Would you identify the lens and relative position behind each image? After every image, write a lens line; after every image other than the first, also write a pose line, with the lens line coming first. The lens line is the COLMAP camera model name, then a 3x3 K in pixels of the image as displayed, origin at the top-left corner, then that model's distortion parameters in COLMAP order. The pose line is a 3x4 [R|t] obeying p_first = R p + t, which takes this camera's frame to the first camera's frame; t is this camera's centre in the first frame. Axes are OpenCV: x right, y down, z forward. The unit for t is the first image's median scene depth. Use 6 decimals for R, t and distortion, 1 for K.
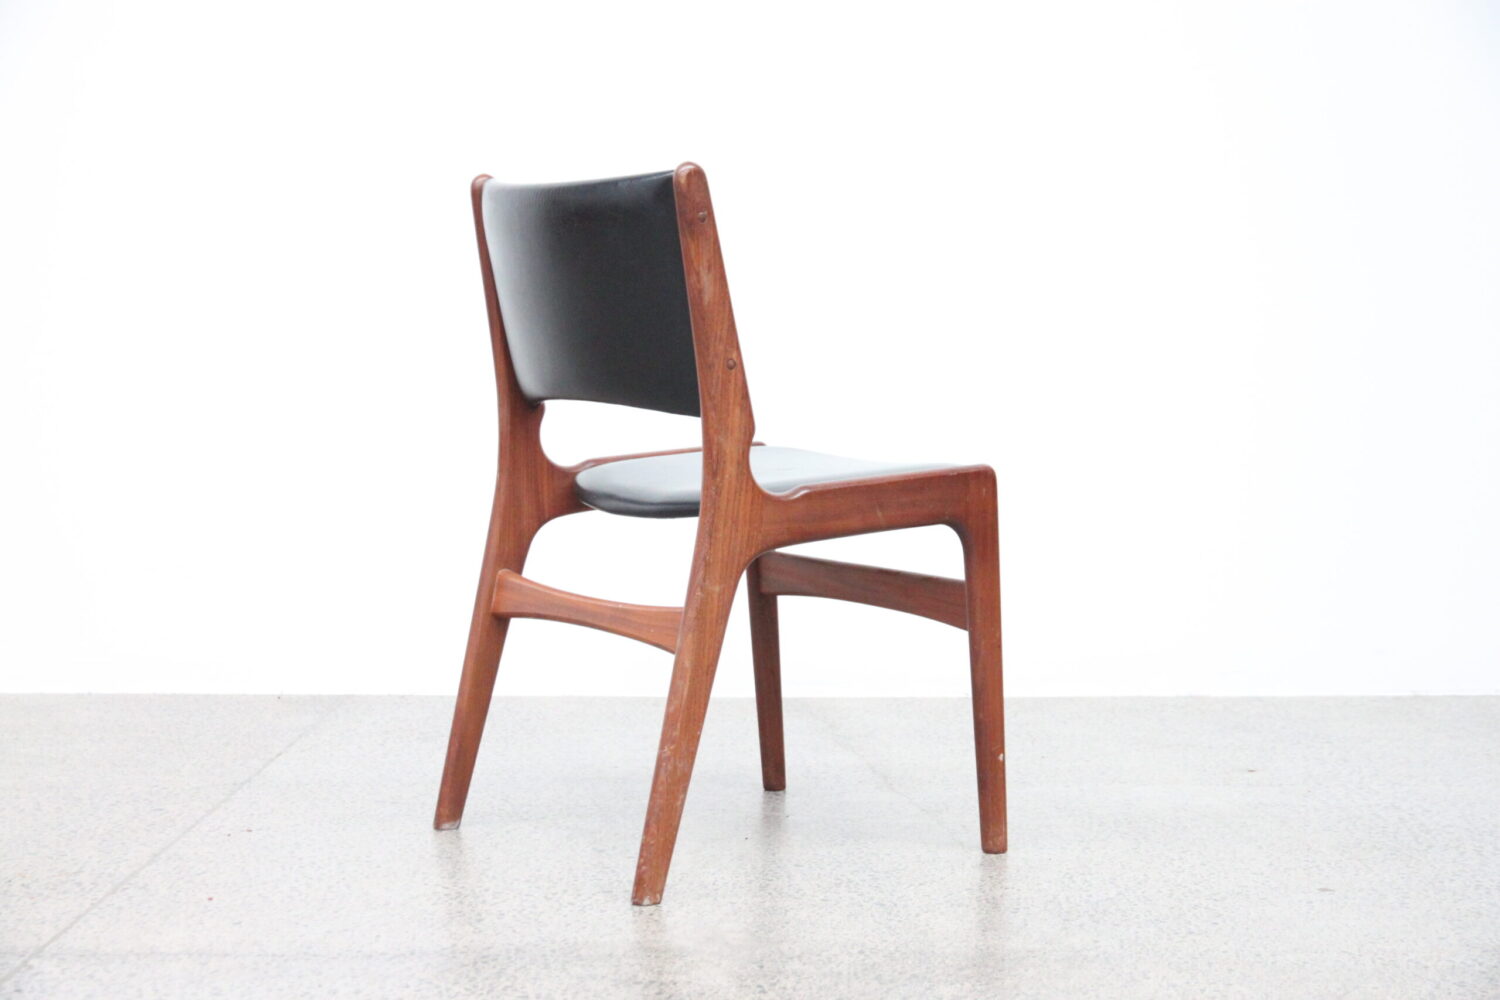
lens RADIAL K [[2523.1, 0, 747.0], [0, 2523.1, 501.1], [0, 0, 1]] dist [0.127965, 0.000000]
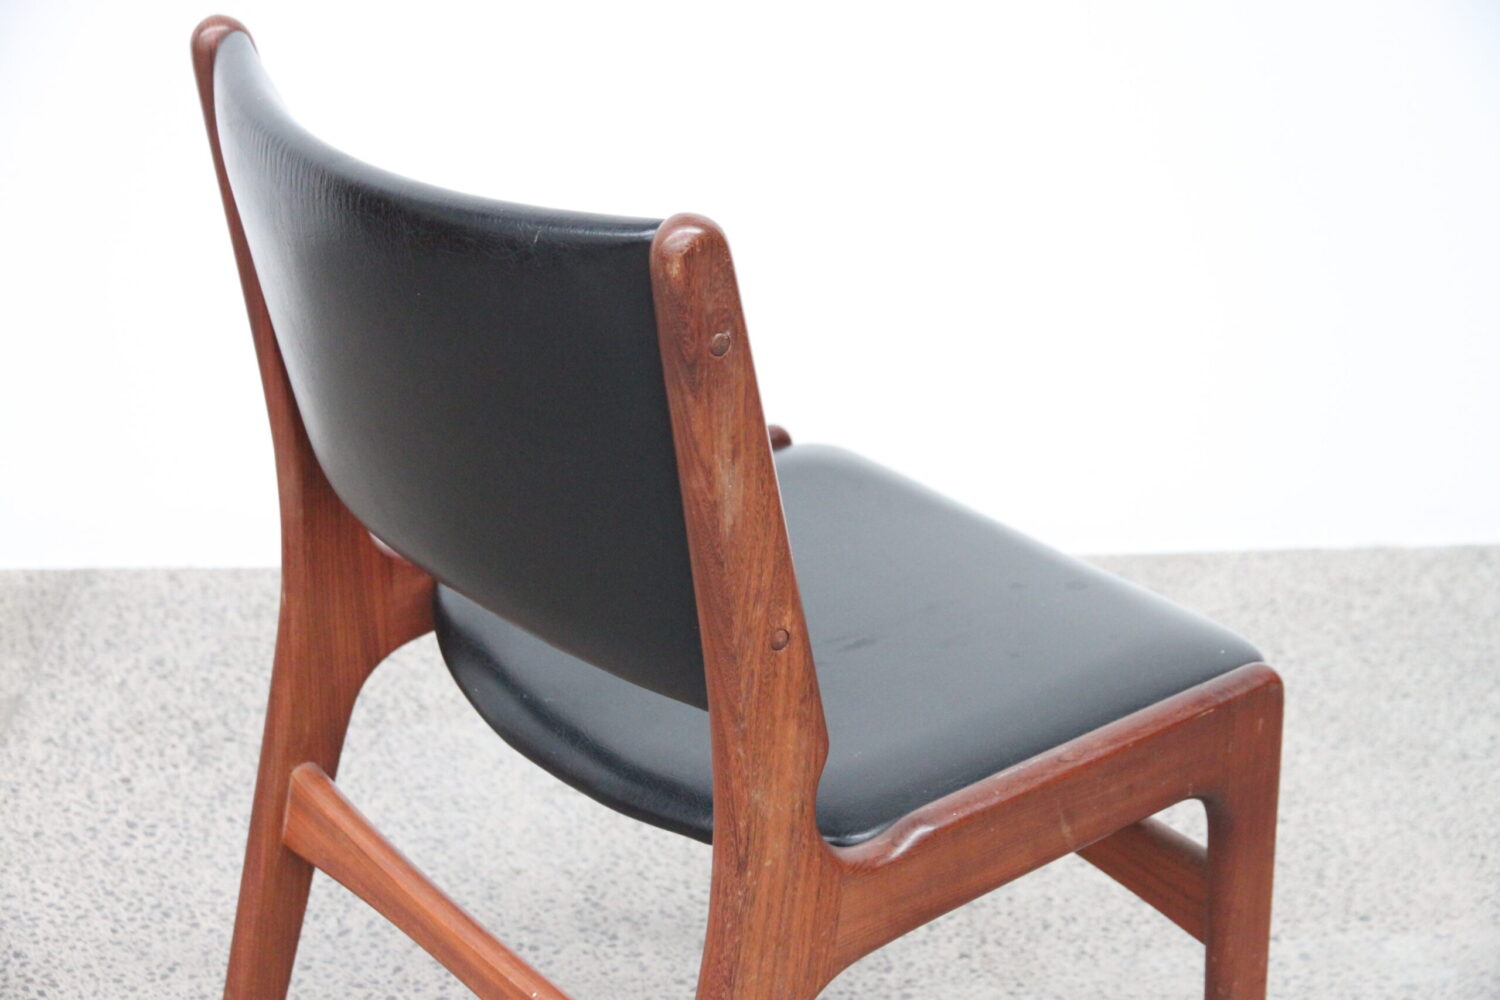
lens RADIAL K [[2523.1, 0, 757.2], [0, 2523.1, 501.0], [0, 0, 1]] dist [0.127965, 0.000000]
pose [[0.998563, -0.009279, 0.052789, -0.030743], [-0.007876, 0.948807, 0.315759, -0.199631], [-0.053017, -0.315721, 0.947370, 0.535460]]
